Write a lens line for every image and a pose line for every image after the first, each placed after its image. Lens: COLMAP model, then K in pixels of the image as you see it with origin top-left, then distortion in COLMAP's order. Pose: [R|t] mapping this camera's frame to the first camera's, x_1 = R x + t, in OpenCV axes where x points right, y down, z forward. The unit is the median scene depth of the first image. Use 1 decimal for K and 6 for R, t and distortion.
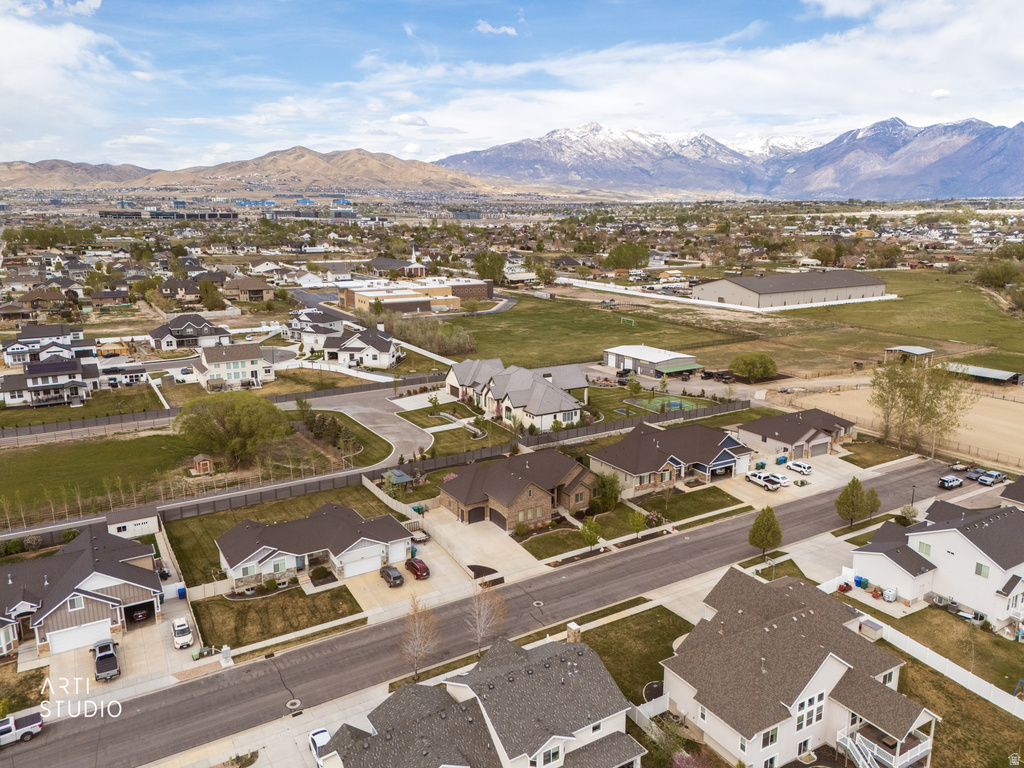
lens RADIAL K [[749.0, 0, 513.0], [0, 749.0, 380.6], [0, 0, 1]] dist [0.074726, -0.070441]
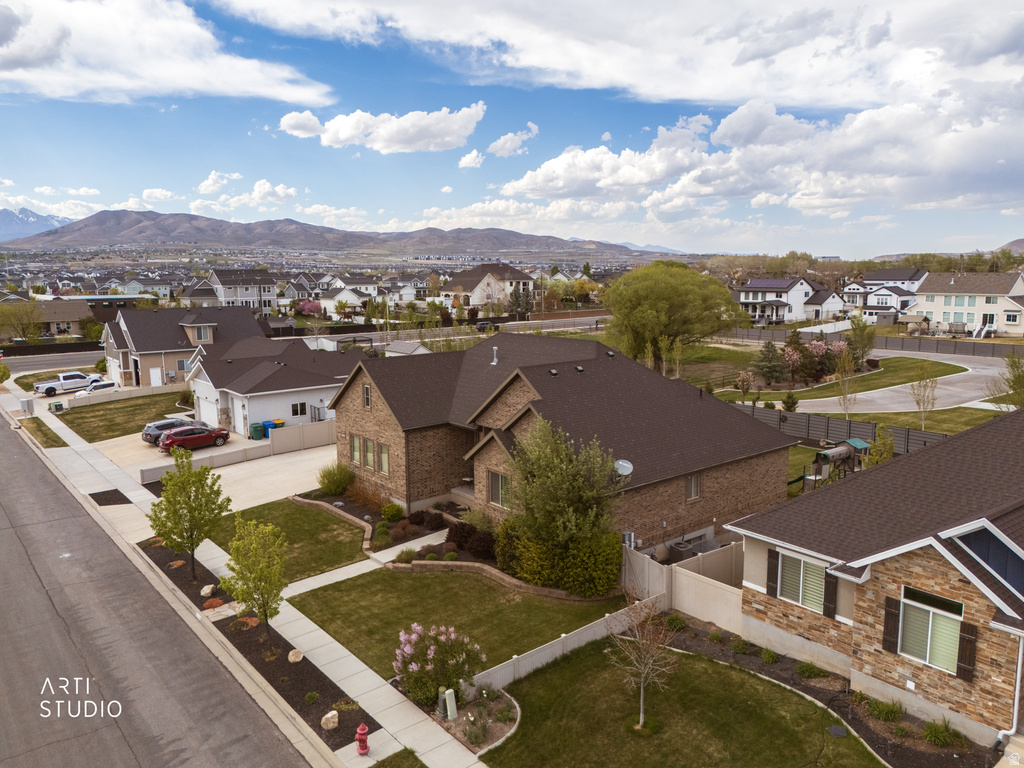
lens RADIAL K [[749.0, 0, 516.5], [0, 749.0, 404.2], [0, 0, 1]] dist [0.074726, -0.070441]
pose [[0.144371, 0.179002, -0.973199, 0.253977], [-0.208966, 0.966837, 0.146832, 0.055940], [0.967208, 0.182167, 0.176988, 0.659547]]
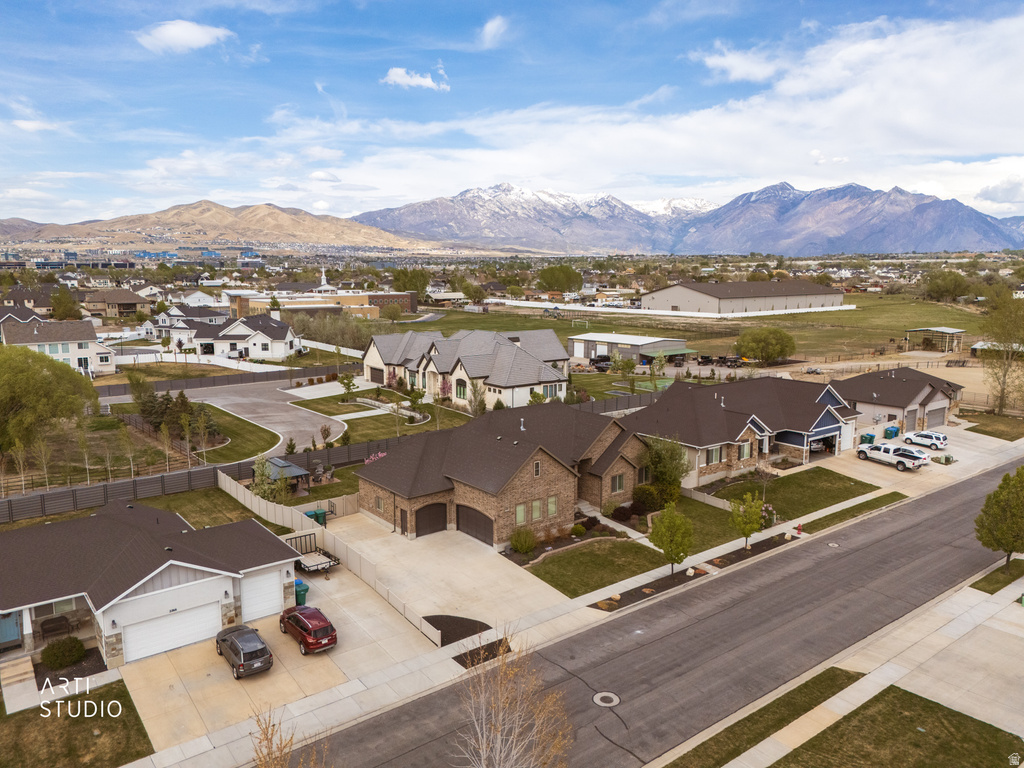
lens RADIAL K [[749.0, 0, 513.8], [0, 749.0, 387.5], [0, 0, 1]] dist [0.074726, -0.070441]
pose [[0.993677, -0.017698, 0.110874, -0.032298], [0.024705, 0.997761, -0.062145, 0.082396], [-0.109526, 0.064491, 0.991890, 0.319676]]
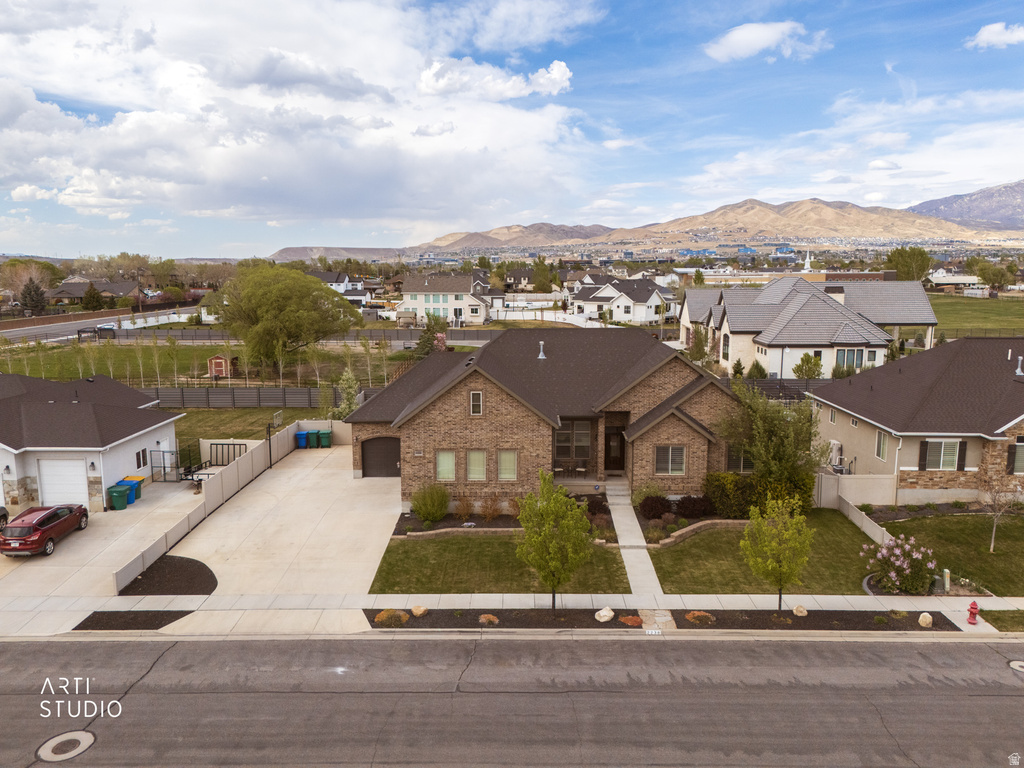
lens RADIAL K [[749.0, 0, 516.9], [0, 749.0, 395.9], [0, 0, 1]] dist [0.074726, -0.070441]
pose [[0.847385, 0.090933, -0.523134, 0.140327], [-0.116646, 0.993039, -0.016332, 0.098446], [0.518007, 0.074861, 0.852094, 0.473235]]
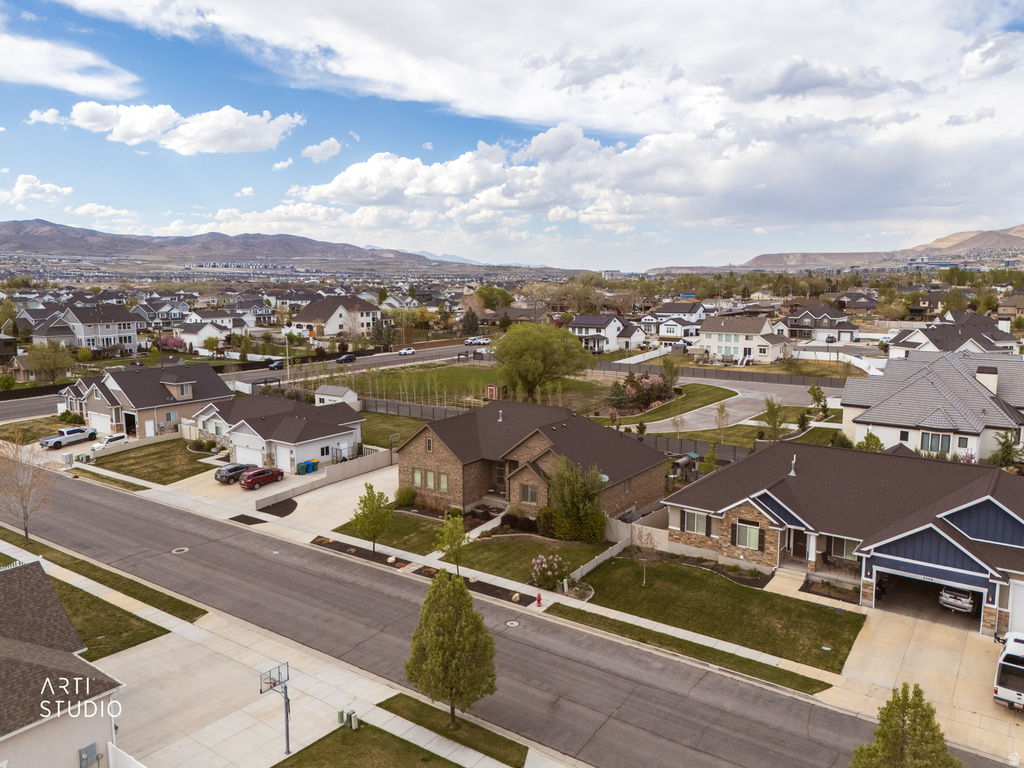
lens RADIAL K [[749.0, 0, 516.3], [0, 749.0, 398.3], [0, 0, 1]] dist [0.074726, -0.070441]
pose [[0.396635, 0.150013, -0.905636, 0.386891], [-0.198069, 0.977304, 0.075137, 0.035672], [0.896353, 0.149576, 0.417346, 0.527989]]
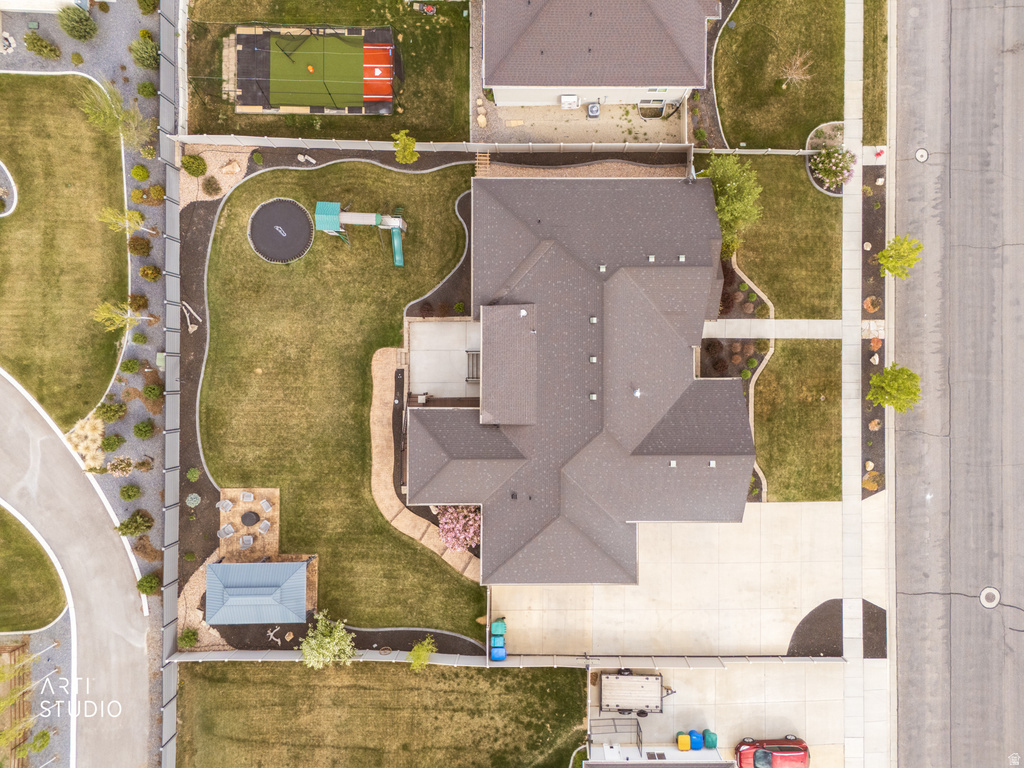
lens RADIAL K [[749.0, 0, 513.8], [0, 749.0, 384.5], [0, 0, 1]] dist [0.074726, -0.070441]
pose [[0.518182, -0.854948, 0.023471, -0.013282], [0.168654, 0.129048, 0.977191, -0.166525], [-0.838476, -0.502405, 0.211061, 0.678371]]
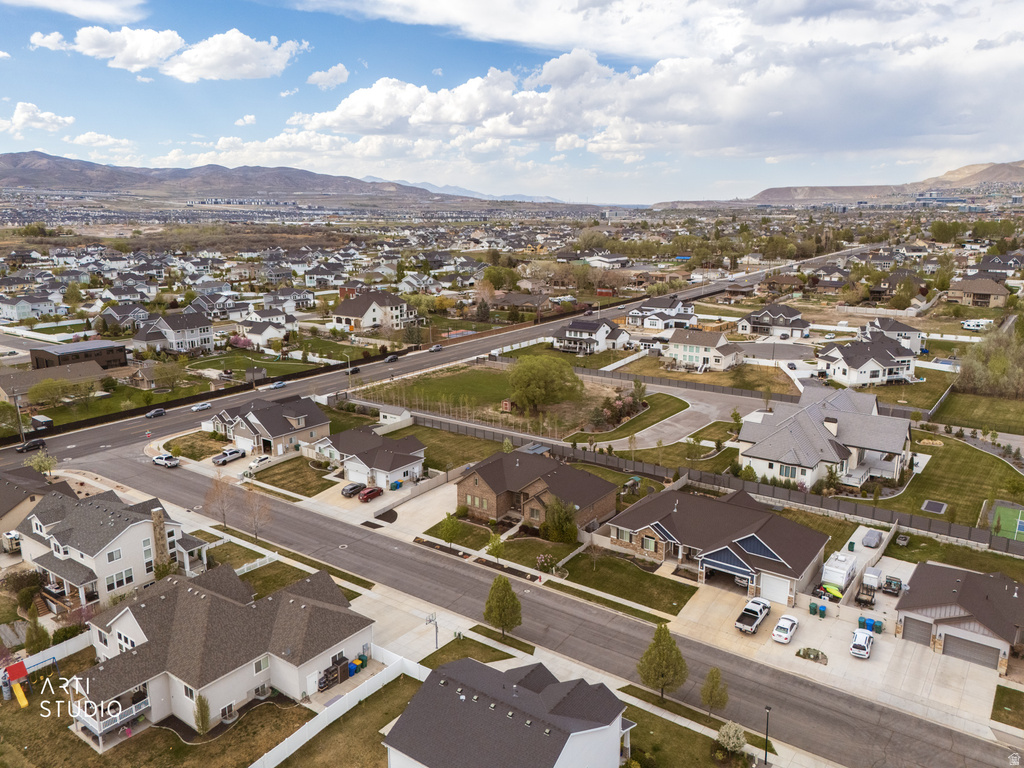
lens RADIAL K [[749.0, 0, 515.9], [0, 749.0, 388.3], [0, 0, 1]] dist [0.074726, -0.070441]
pose [[0.392033, 0.215449, -0.894367, 0.613264], [-0.198153, 0.969145, 0.146605, -0.088981], [0.898357, 0.119747, 0.422628, 0.392405]]
